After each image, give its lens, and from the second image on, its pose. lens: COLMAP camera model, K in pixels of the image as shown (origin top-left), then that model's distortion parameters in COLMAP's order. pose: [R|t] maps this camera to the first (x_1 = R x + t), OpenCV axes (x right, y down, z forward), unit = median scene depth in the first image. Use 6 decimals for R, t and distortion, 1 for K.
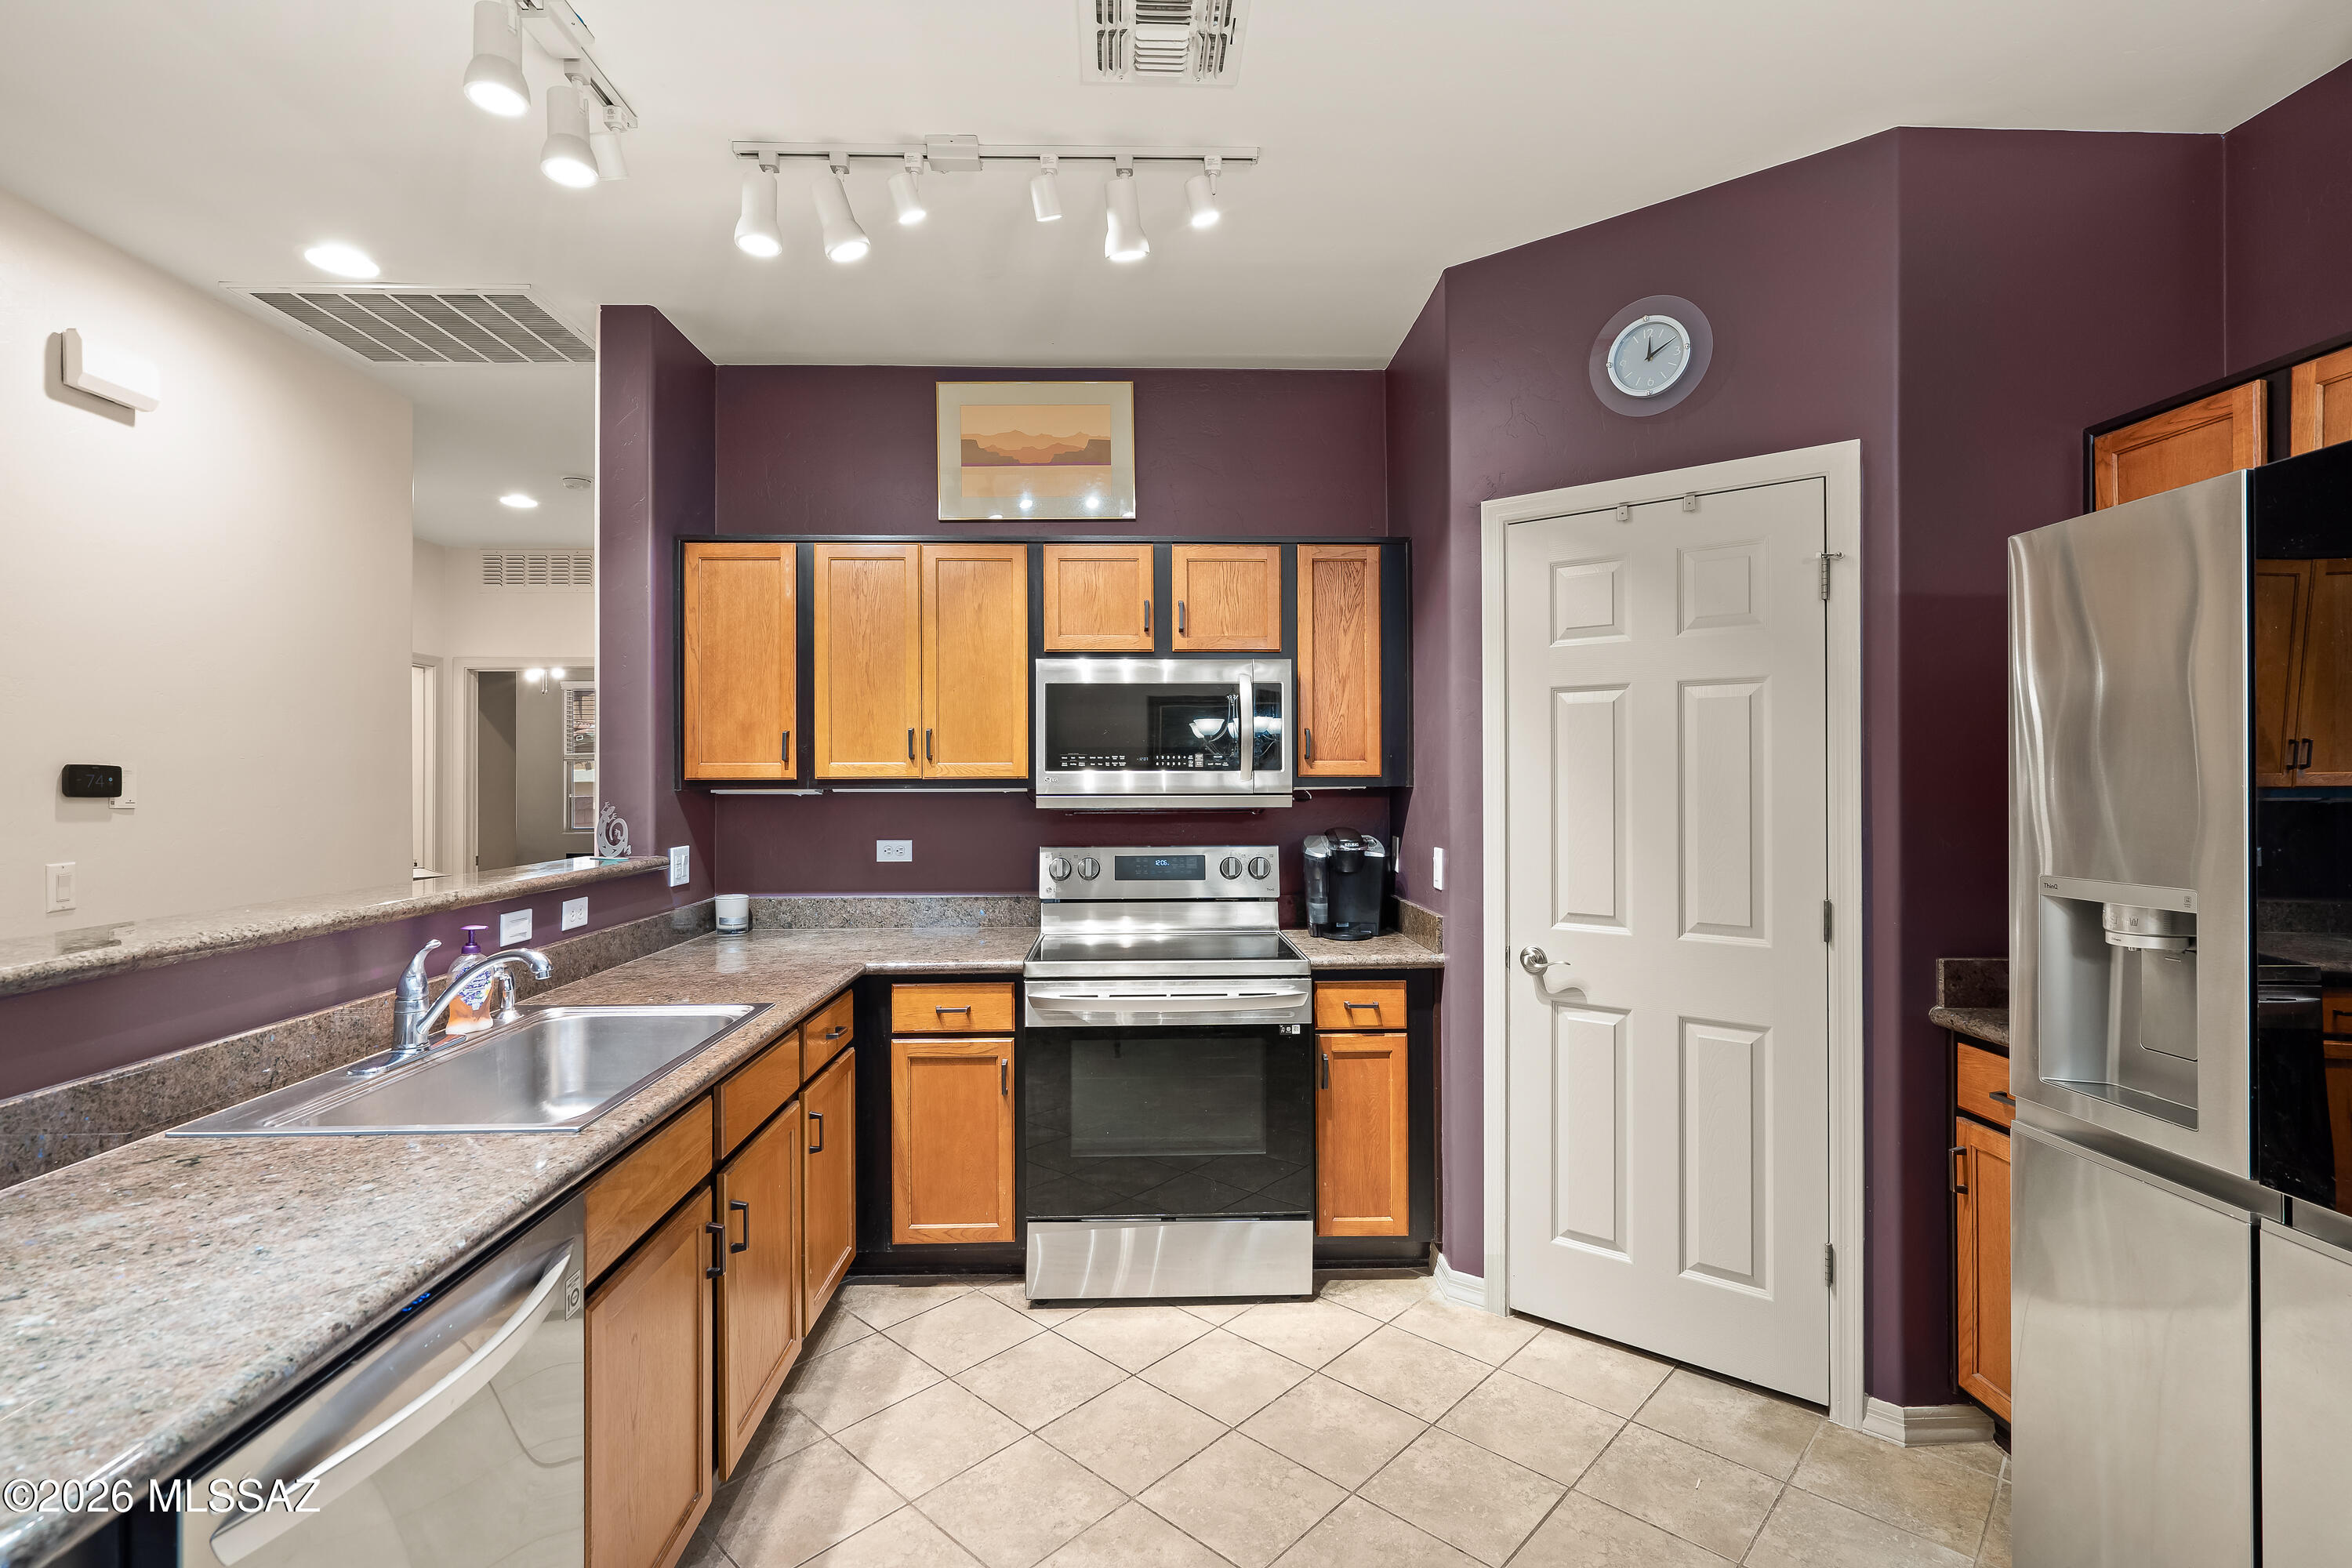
lens RADIAL K [[1078.9, 0, 1177.1], [0, 1078.9, 774.7], [0, 0, 1]] dist [-0.005323, 0.002432]
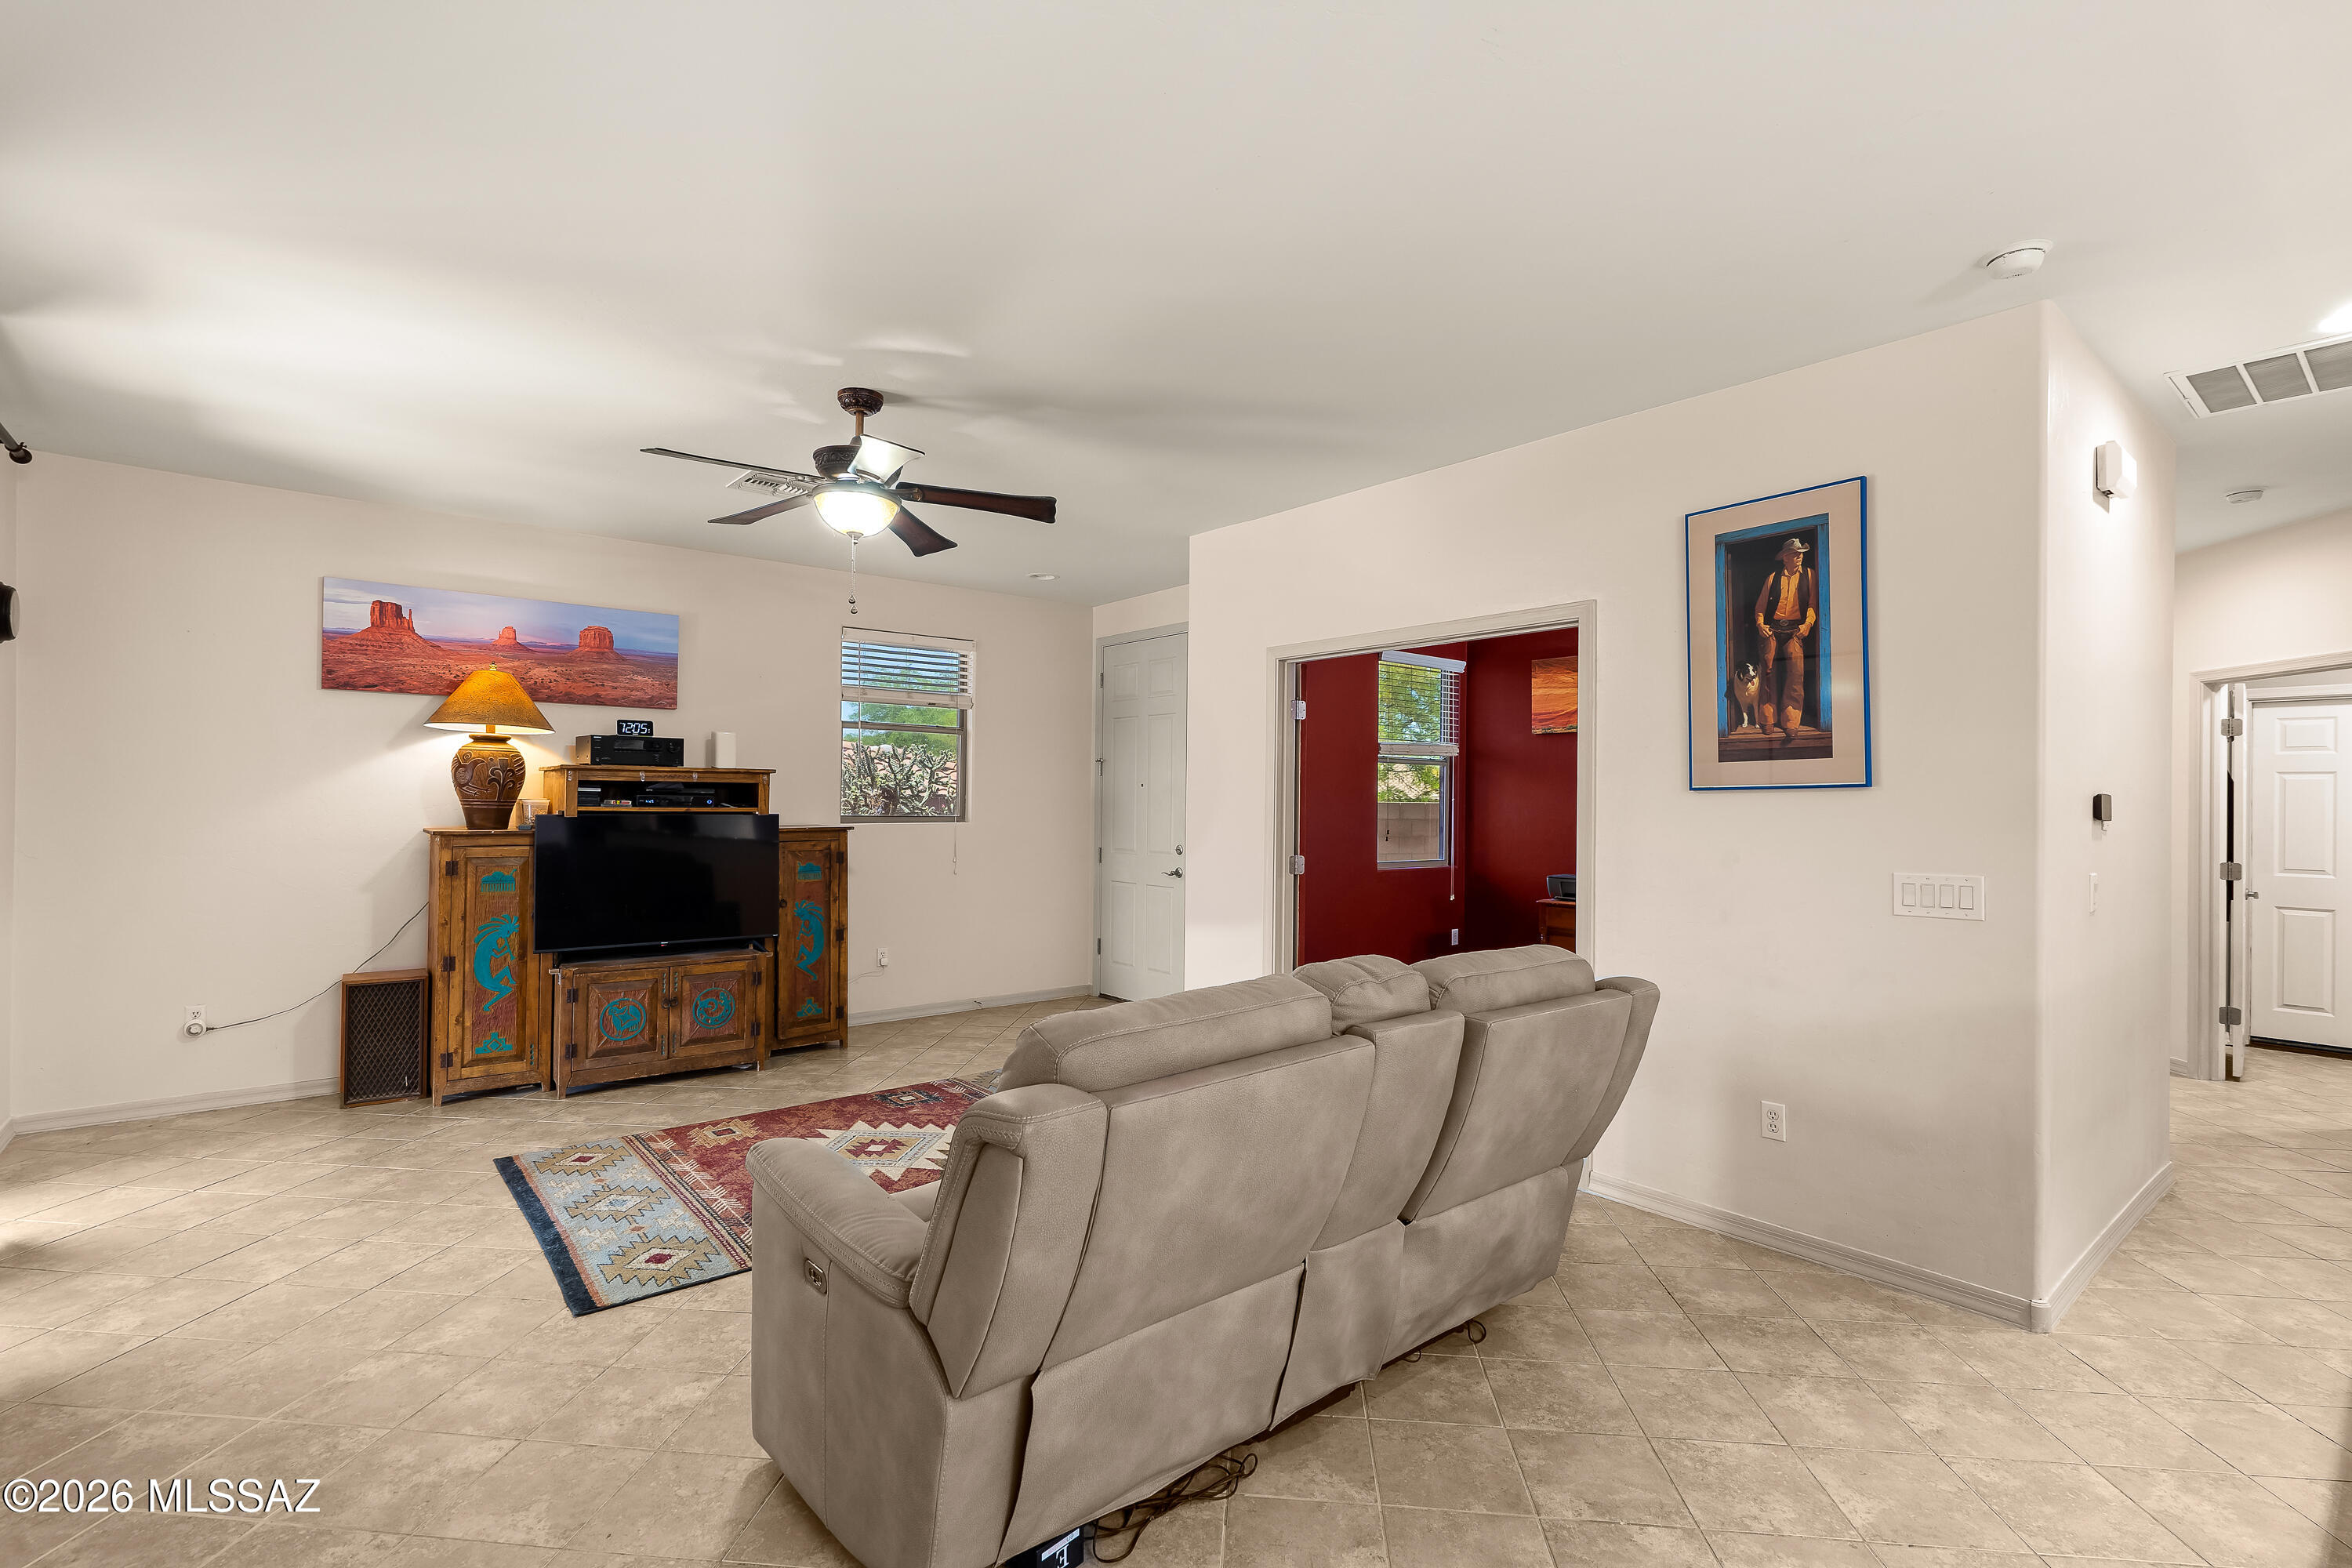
lens RADIAL K [[1078.9, 0, 1172.0], [0, 1078.9, 778.7], [0, 0, 1]] dist [-0.005323, 0.002432]
pose [[0.607695, -0.002504, -0.794167, -0.659075], [-0.012433, 0.999842, -0.012666, 0.000941], [0.794074, 0.017571, 0.607568, -0.558640]]
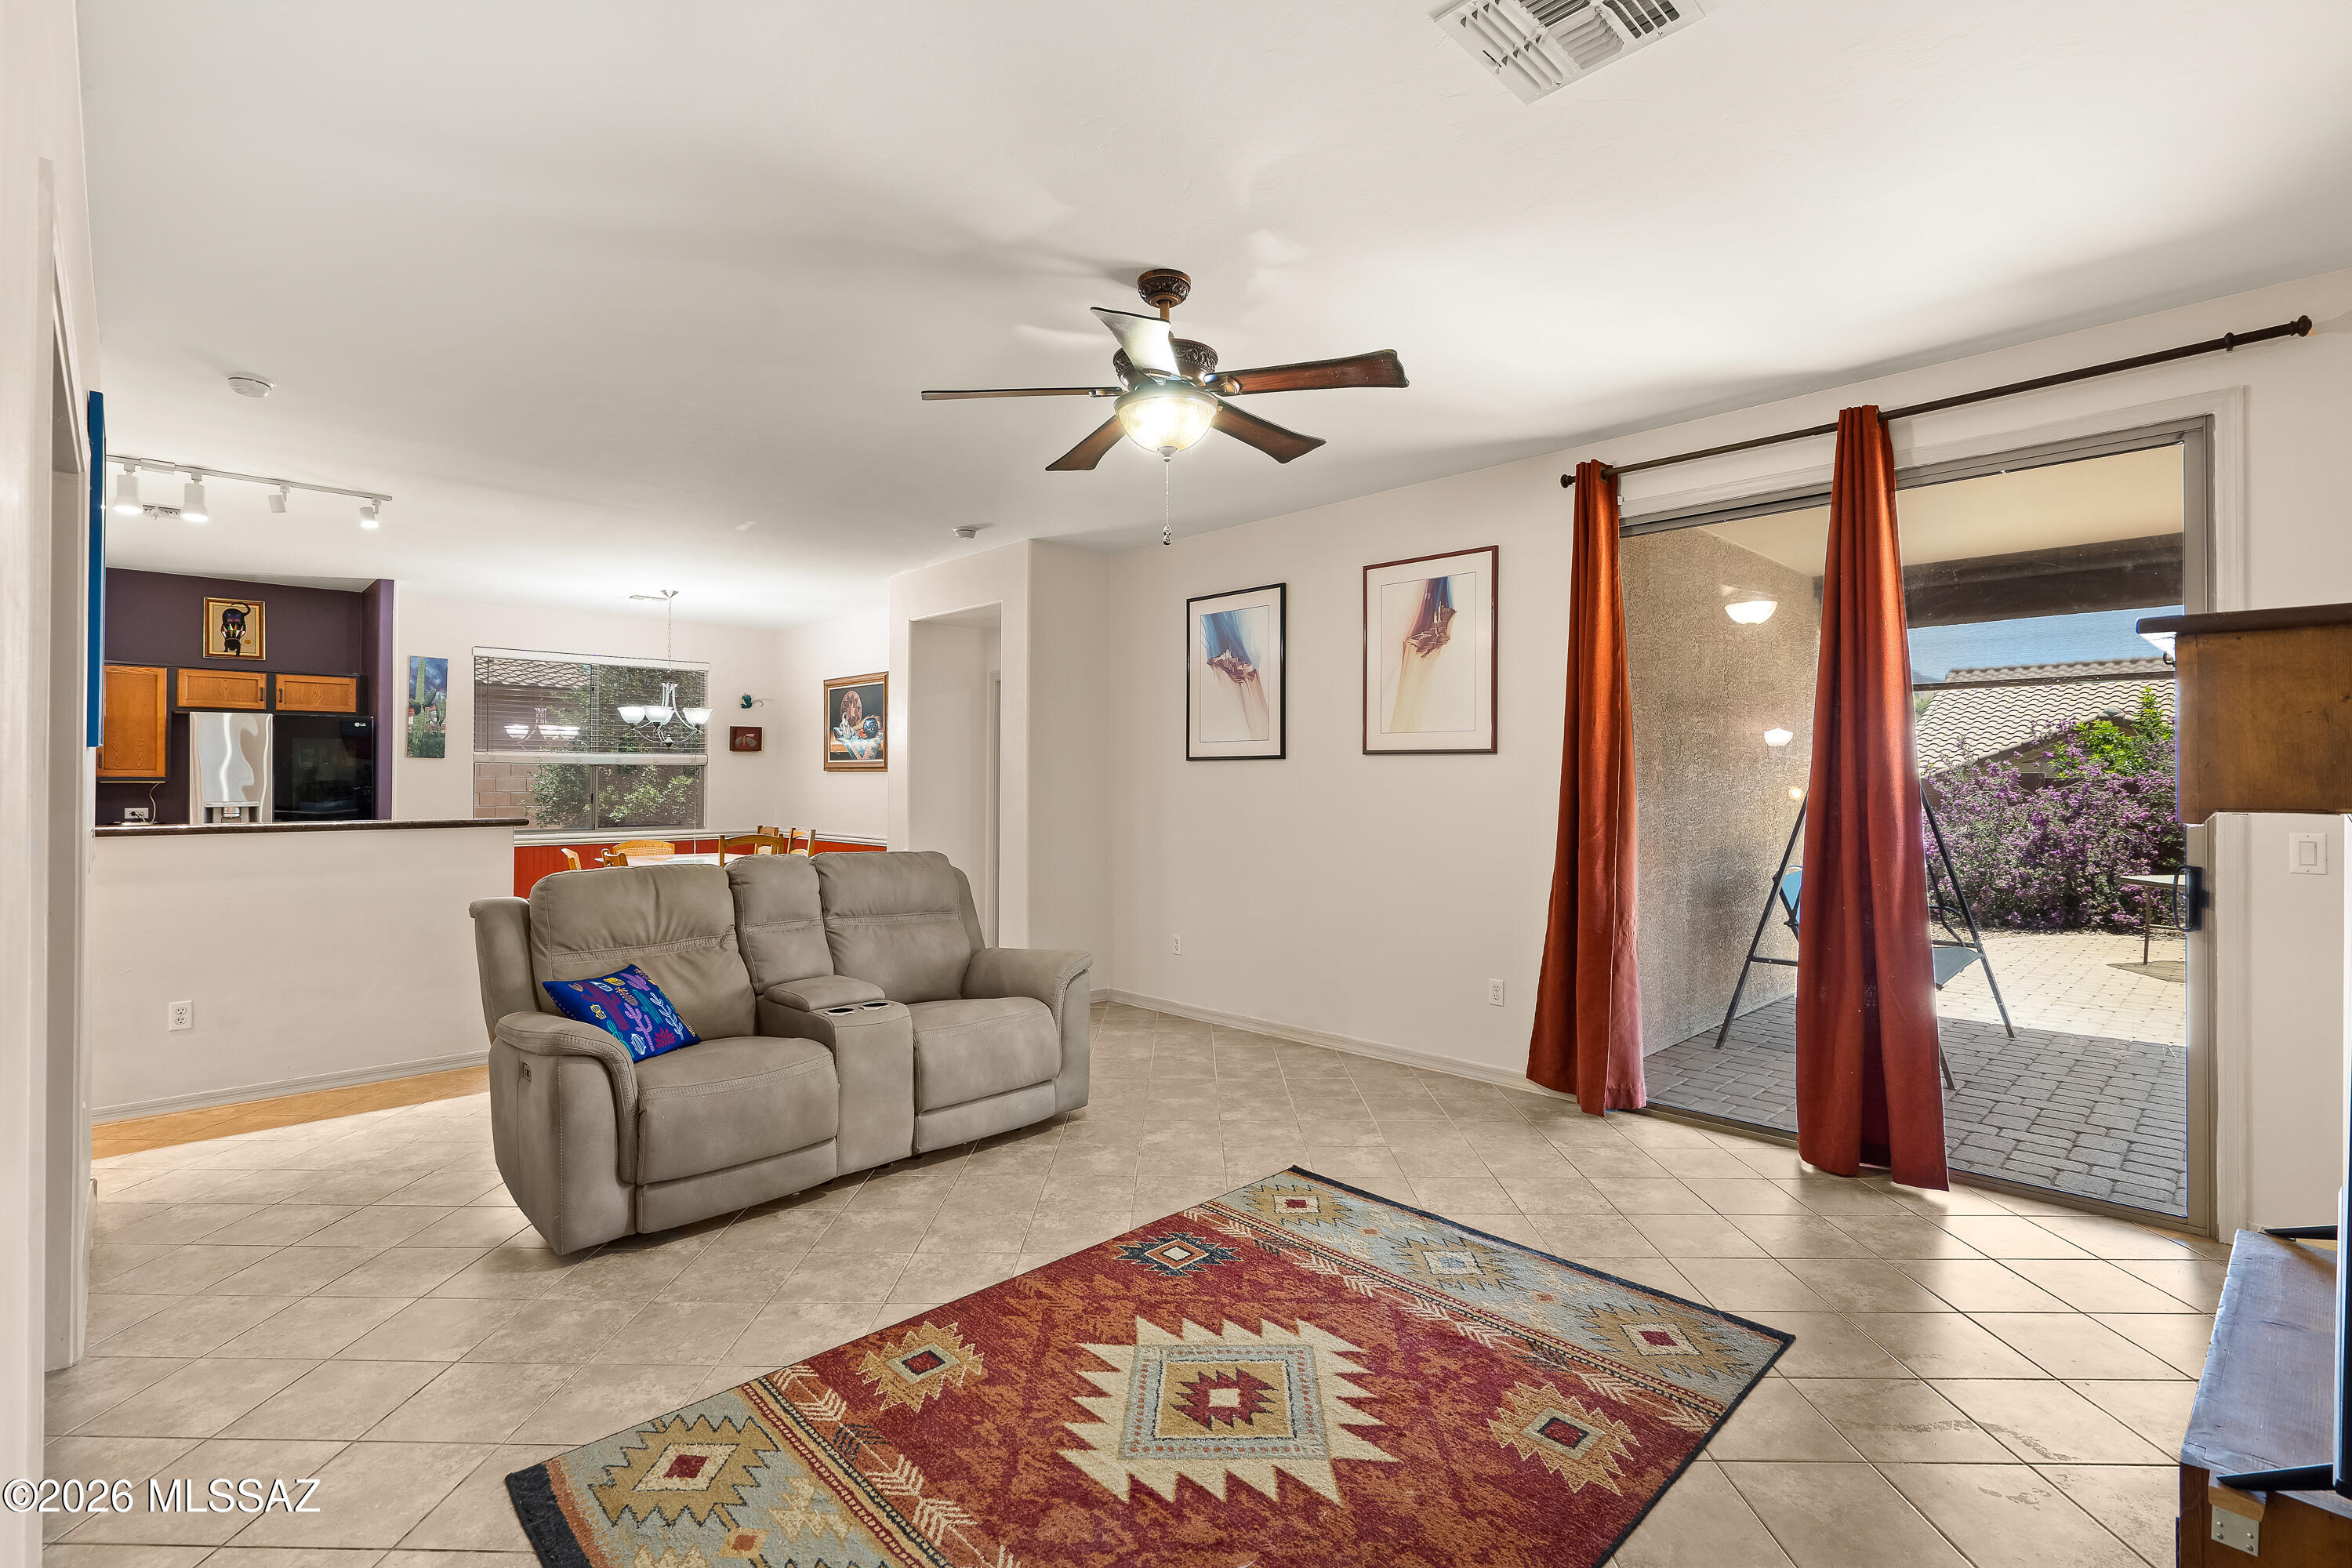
lens RADIAL K [[1078.9, 0, 1176.4], [0, 1078.9, 766.8], [0, 0, 1]] dist [-0.005323, 0.002432]
pose [[-0.671721, 0.016798, 0.740614, -2.720382], [0.002940, 0.999795, -0.020010, 0.035086], [-0.740799, -0.011264, -0.671633, 0.635732]]
